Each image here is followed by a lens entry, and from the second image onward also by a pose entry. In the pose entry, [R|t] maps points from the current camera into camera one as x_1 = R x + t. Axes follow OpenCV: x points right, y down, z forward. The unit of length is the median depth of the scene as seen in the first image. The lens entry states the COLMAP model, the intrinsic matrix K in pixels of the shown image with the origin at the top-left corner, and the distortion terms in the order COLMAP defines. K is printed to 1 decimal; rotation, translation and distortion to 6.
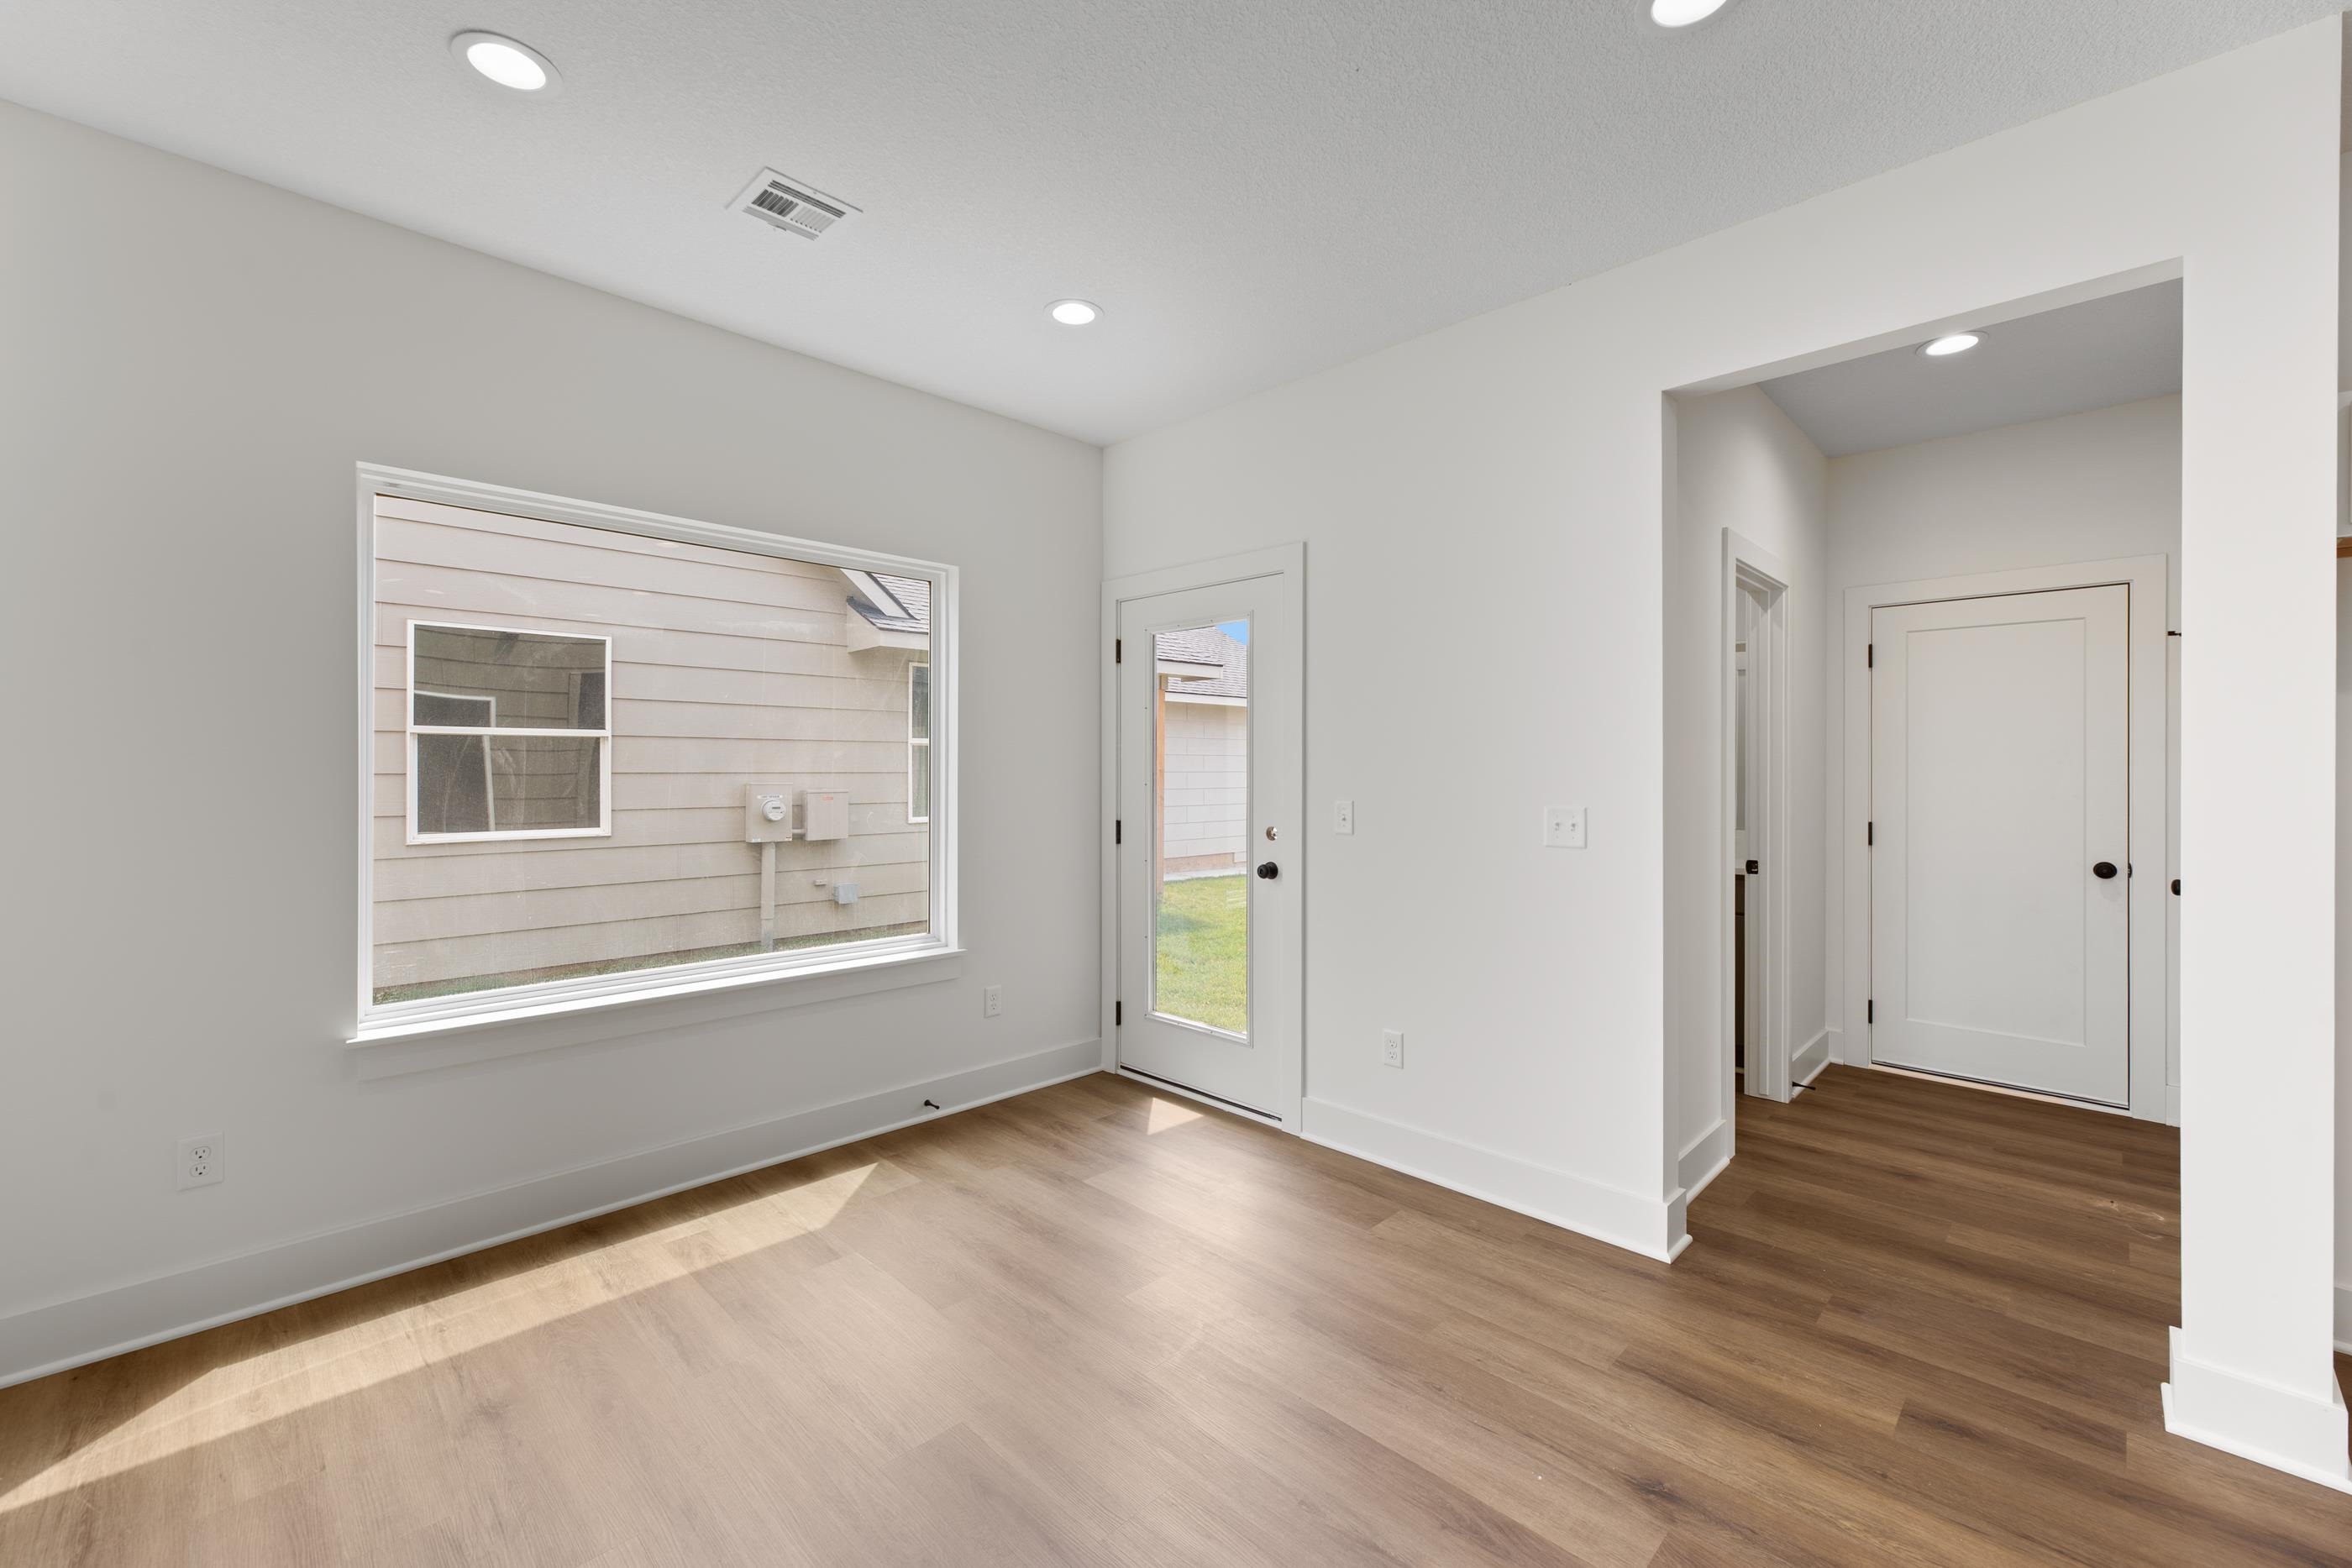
lens RADIAL K [[971.0, 0, 1168.4], [0, 971.0, 786.2], [0, 0, 1]] dist [0.006177, -0.002087]
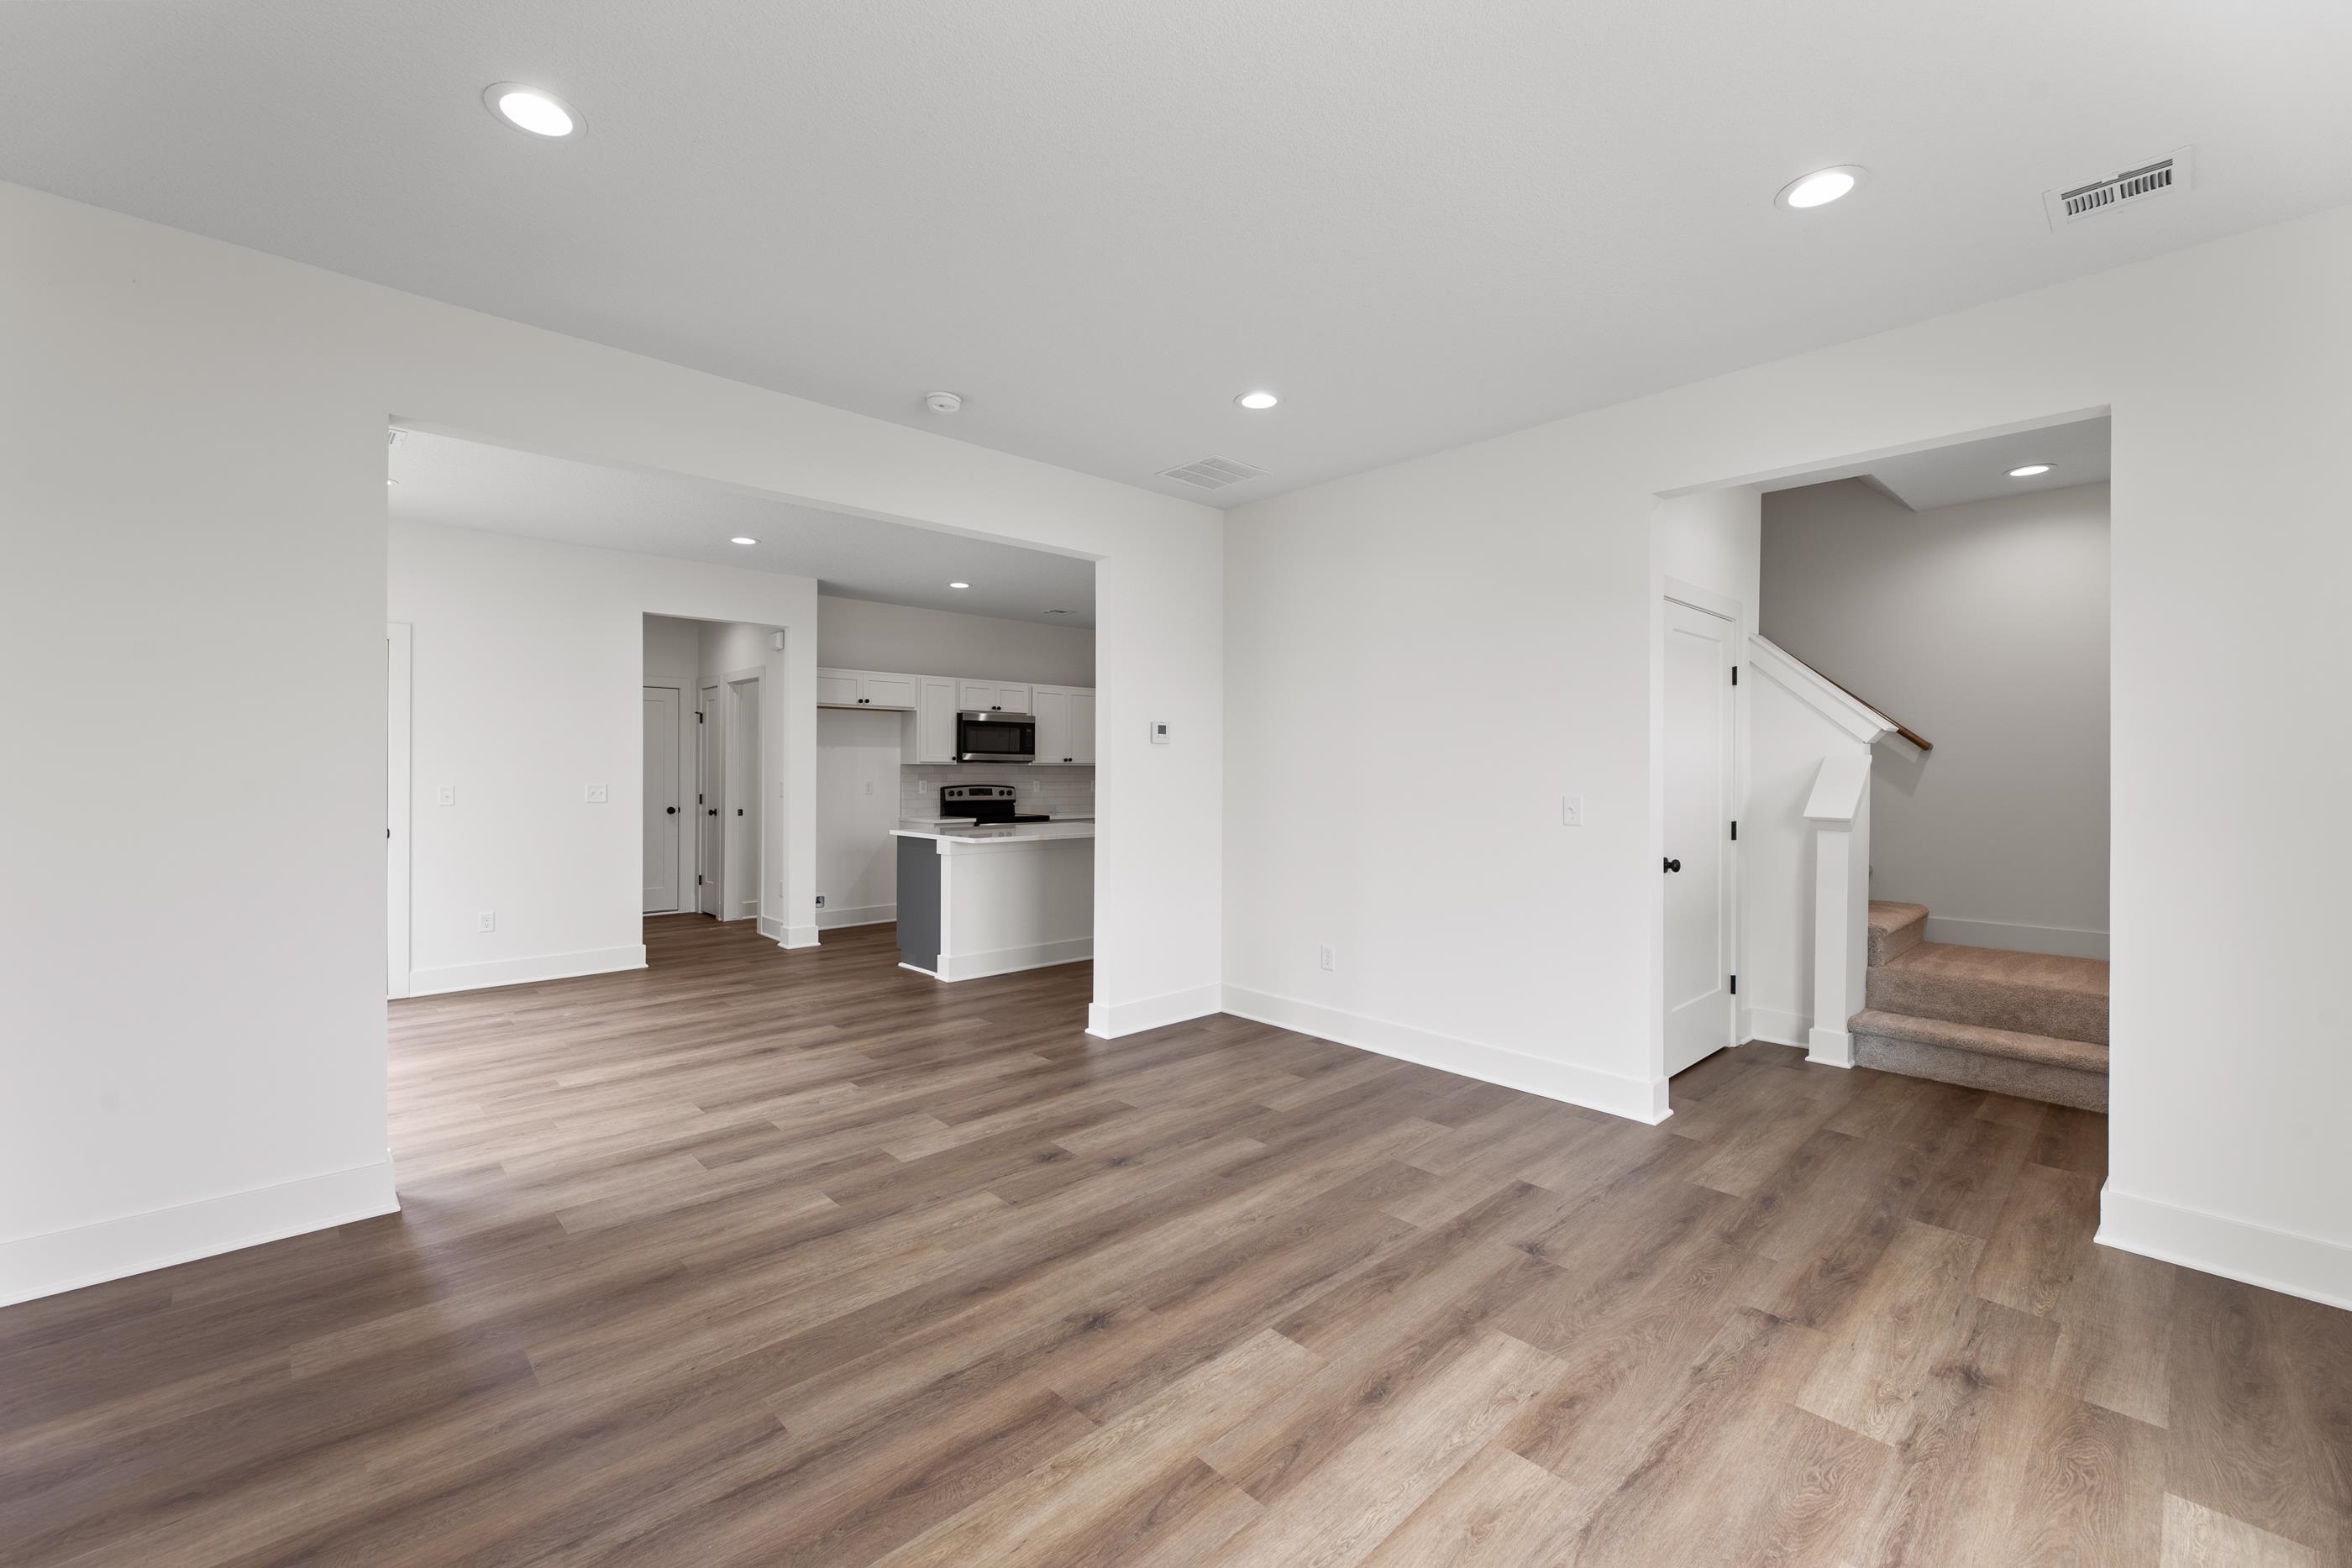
lens RADIAL K [[971.0, 0, 1171.0], [0, 971.0, 779.0], [0, 0, 1]] dist [0.006177, -0.002087]
pose [[0.032092, -0.011836, 0.999415, -1.562900], [0.015519, 0.999815, 0.011342, 0.005834], [-0.999364, 0.015146, 0.032270, -0.345325]]
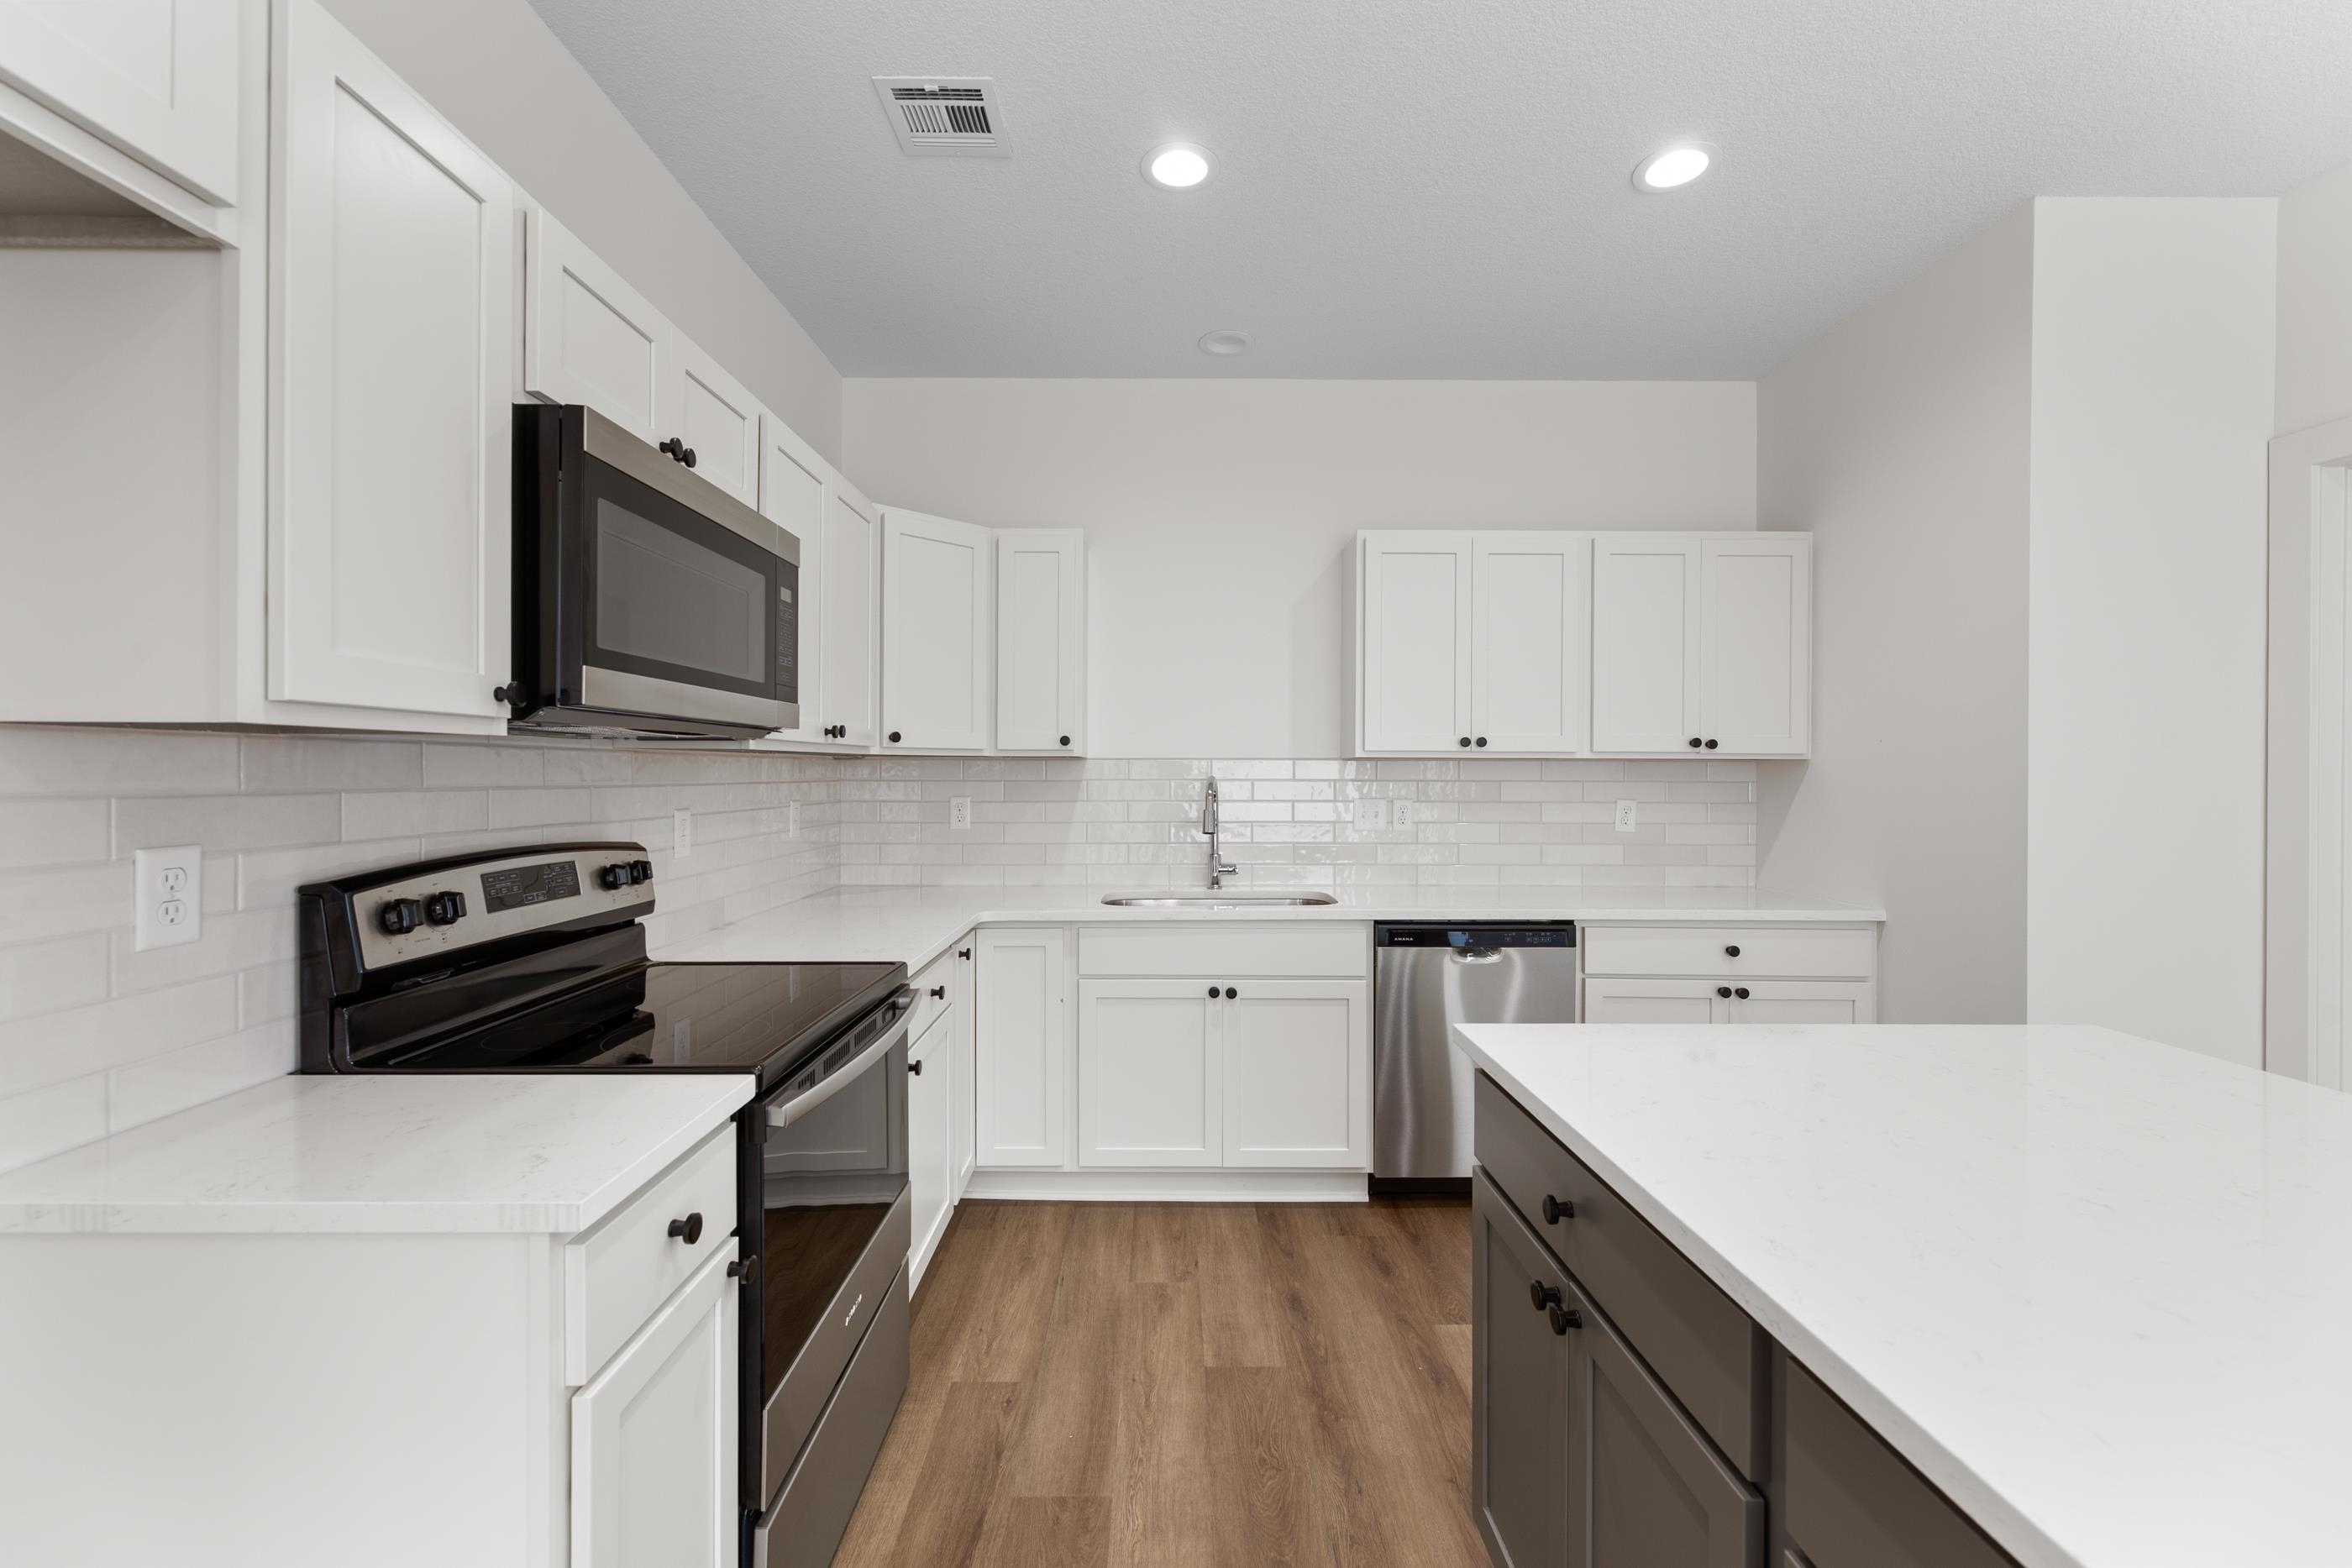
lens RADIAL K [[971.0, 0, 1182.6], [0, 971.0, 768.7], [0, 0, 1]] dist [0.006177, -0.002087]
pose [[-0.718131, -0.006623, 0.695877, 0.591930], [0.006620, 0.999844, 0.016347, -0.003619], [-0.695877, 0.016346, -0.717975, 0.429590]]
